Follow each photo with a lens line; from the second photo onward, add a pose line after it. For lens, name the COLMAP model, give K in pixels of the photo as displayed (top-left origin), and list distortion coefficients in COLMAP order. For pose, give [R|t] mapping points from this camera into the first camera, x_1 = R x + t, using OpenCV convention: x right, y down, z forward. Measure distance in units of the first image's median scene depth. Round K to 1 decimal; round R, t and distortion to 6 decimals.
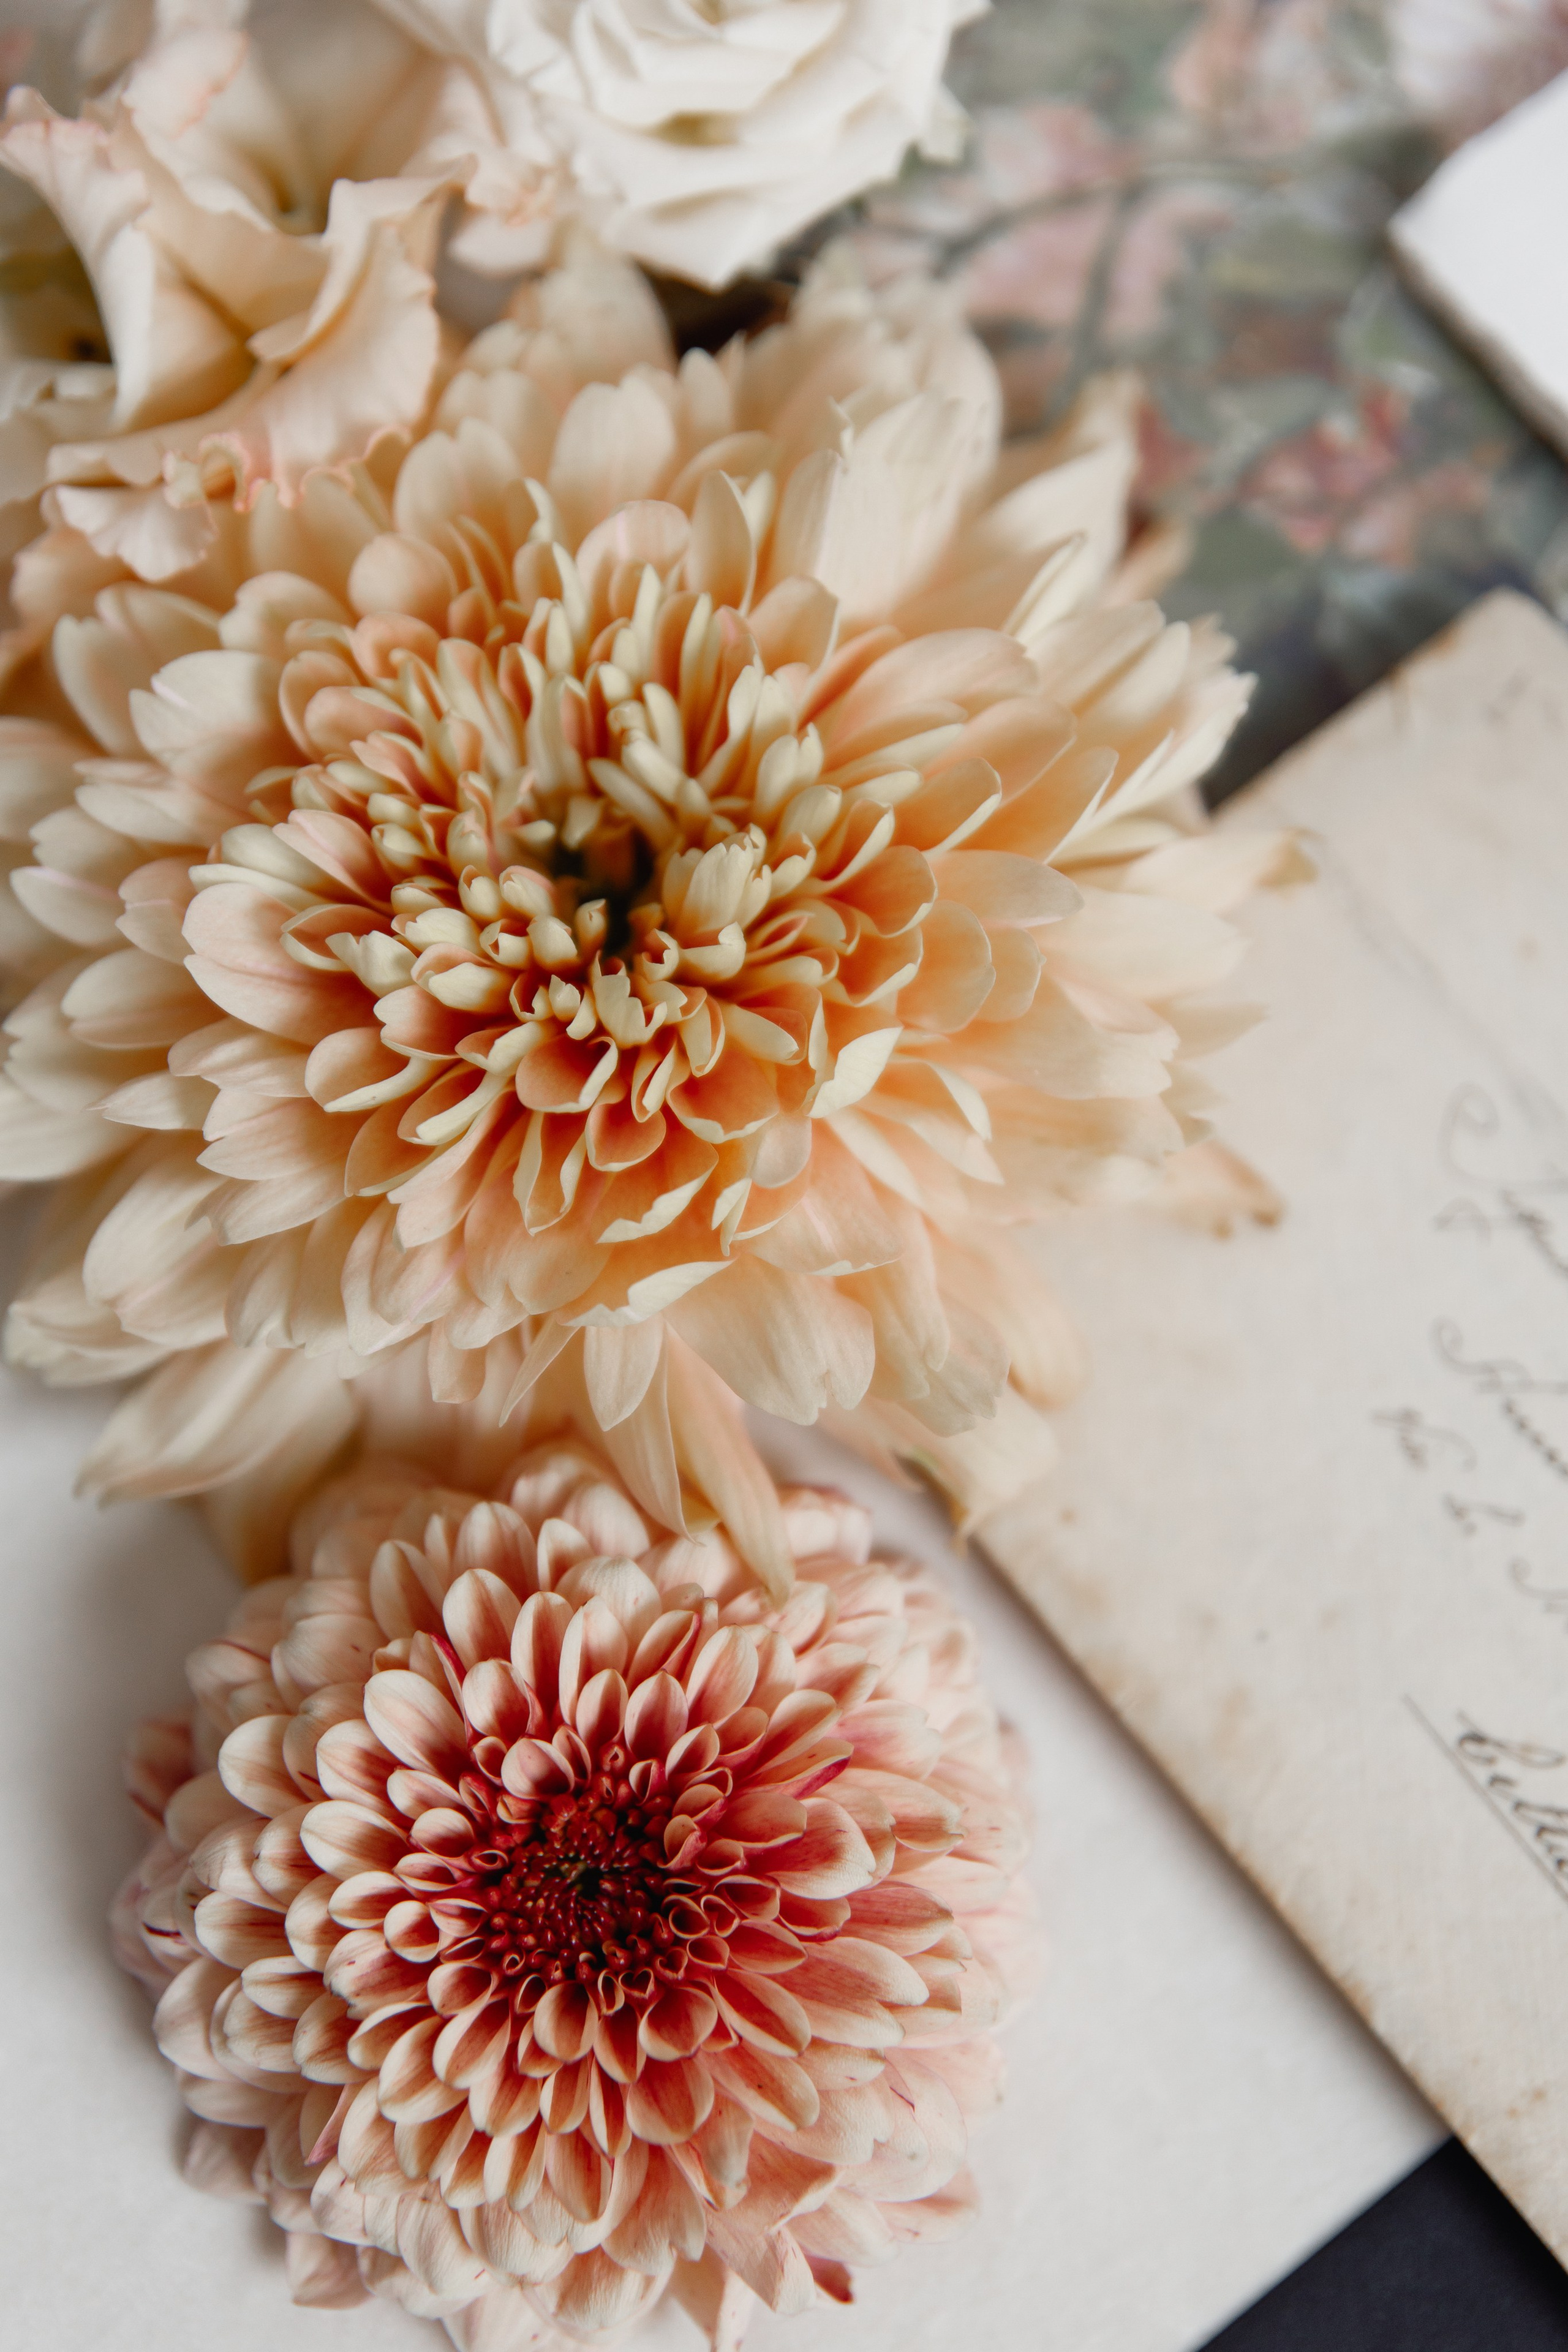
lens RADIAL K [[4748.8, 0, 784.0], [0, 4748.8, 1176.0], [0, 0, 1]] dist [0.040365, -0.460771]
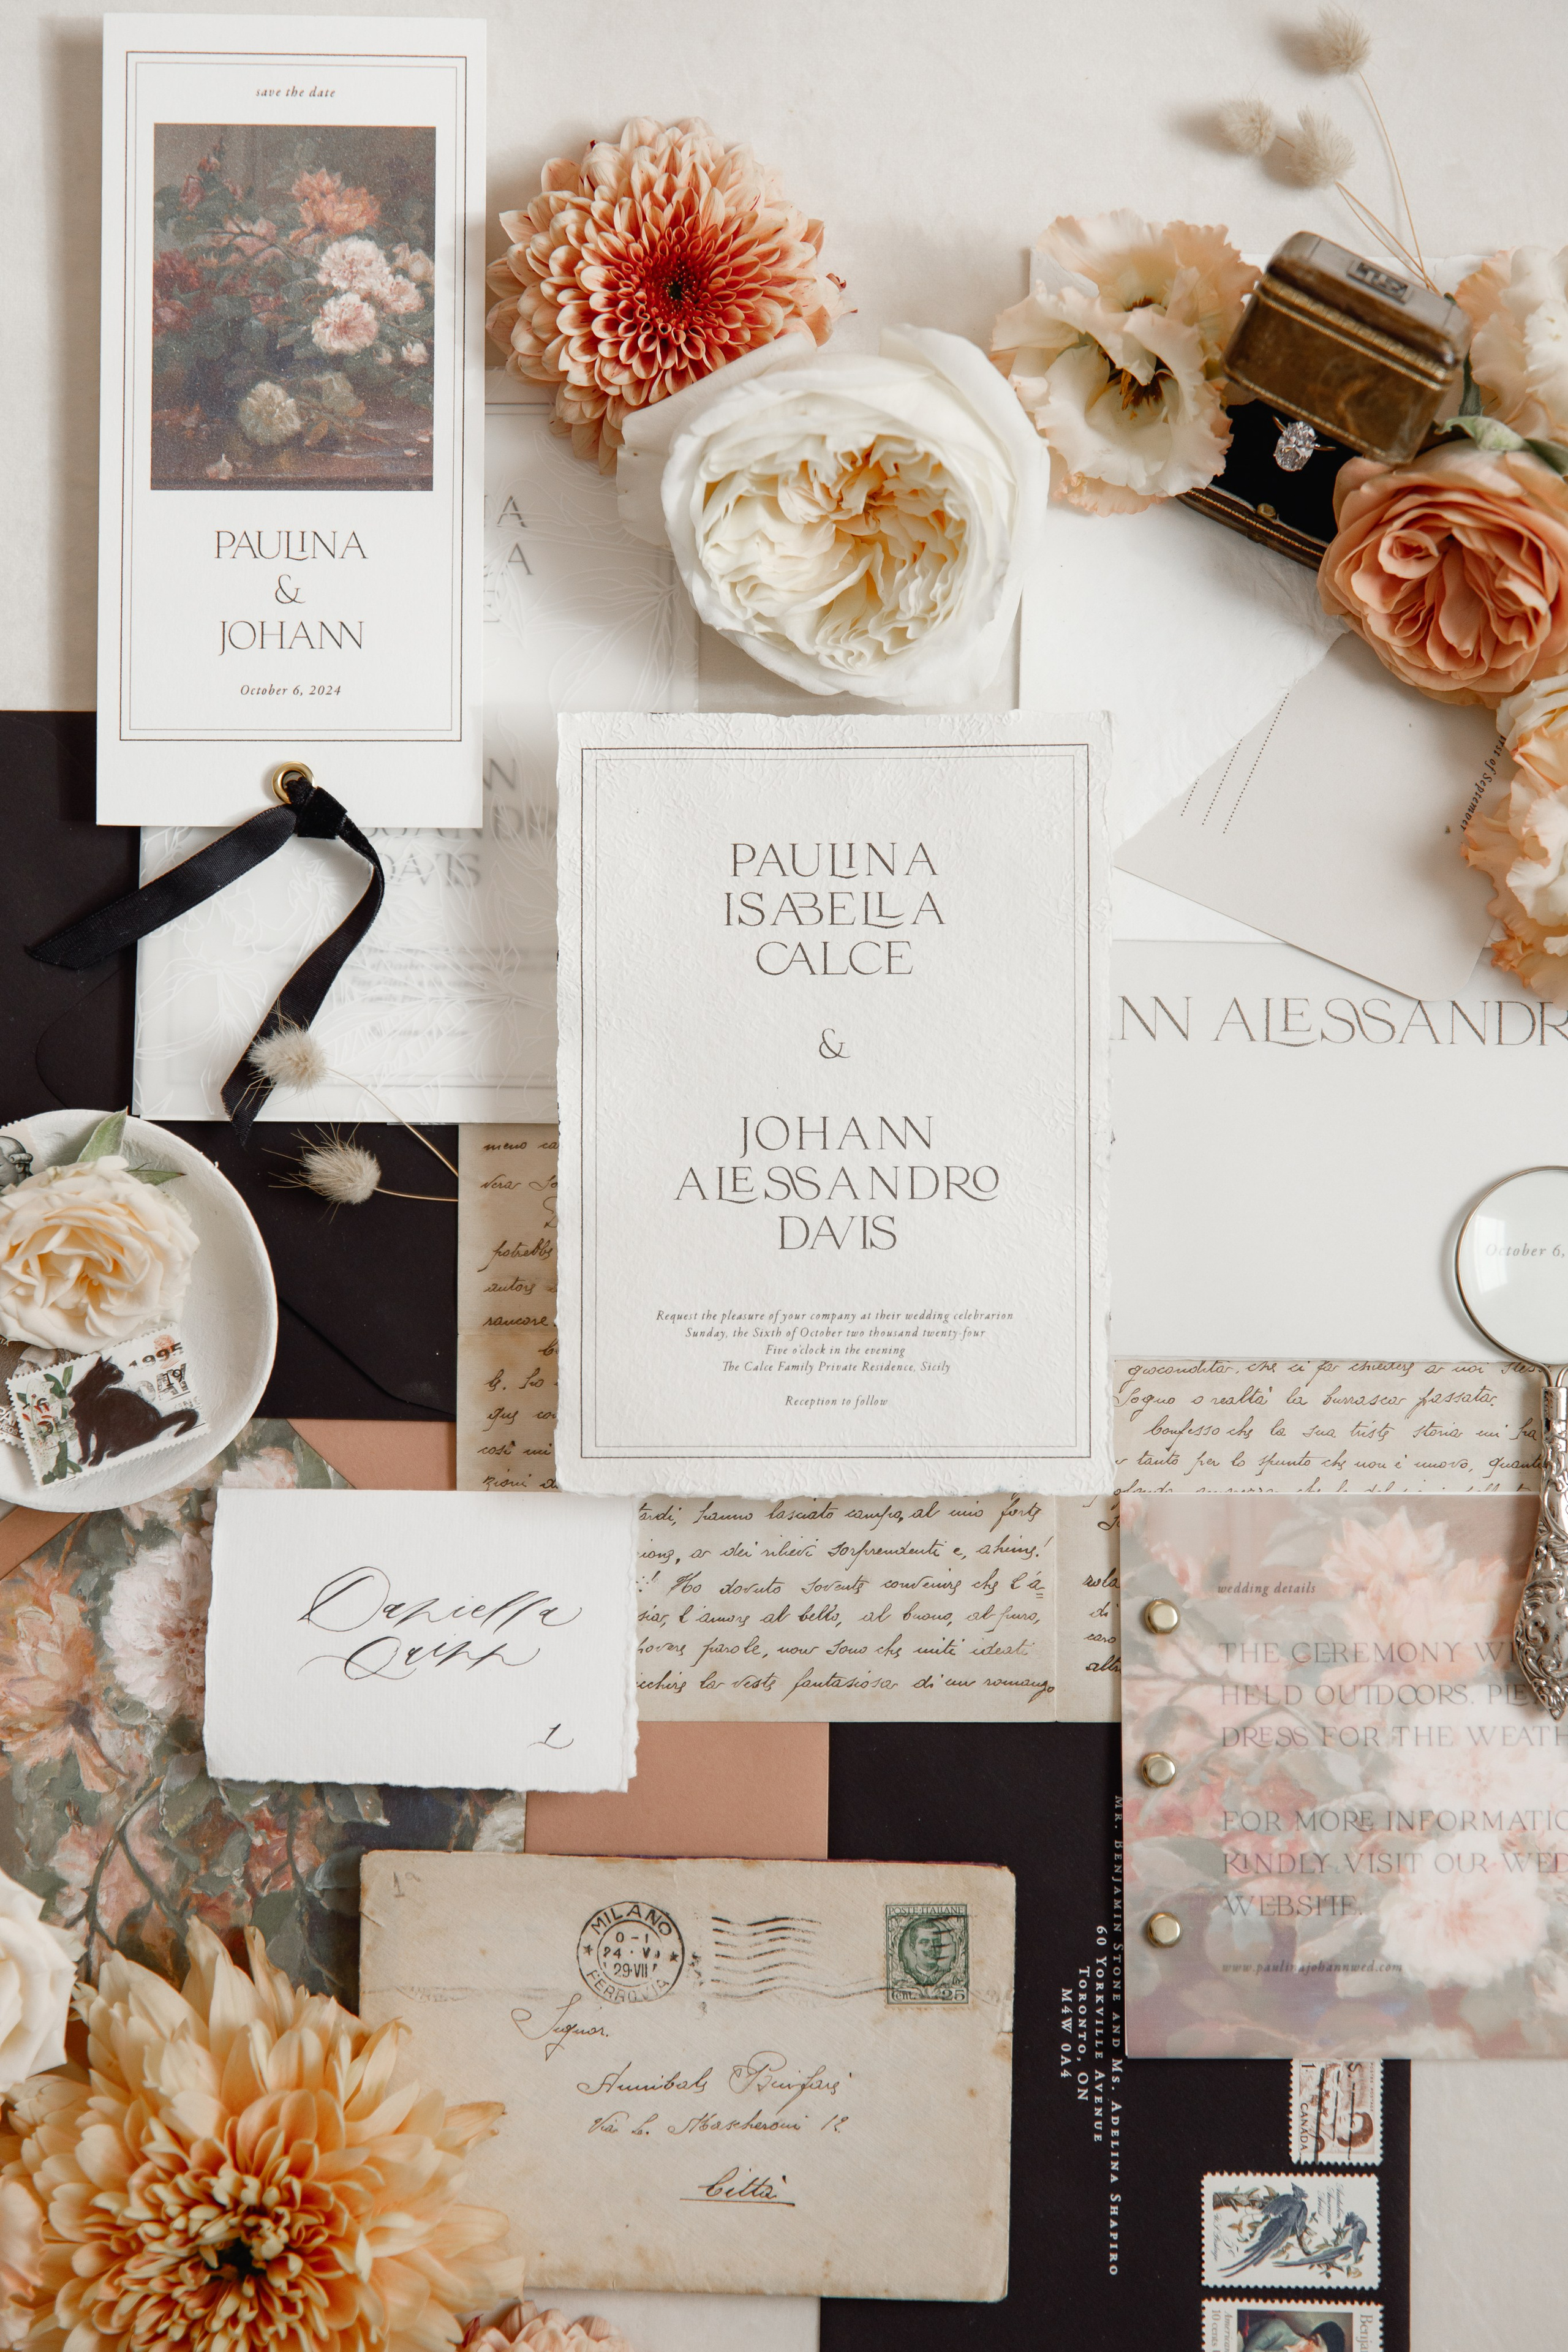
lens RADIAL K [[4748.8, 0, 784.0], [0, 4748.8, 1176.0], [0, 0, 1]] dist [0.040365, -0.460771]
pose [[0.639939, -0.768096, 0.022500, 0.548065], [0.746146, 0.628118, 0.220756, -0.781154], [-0.183695, -0.124482, 0.975069, -1.472895]]
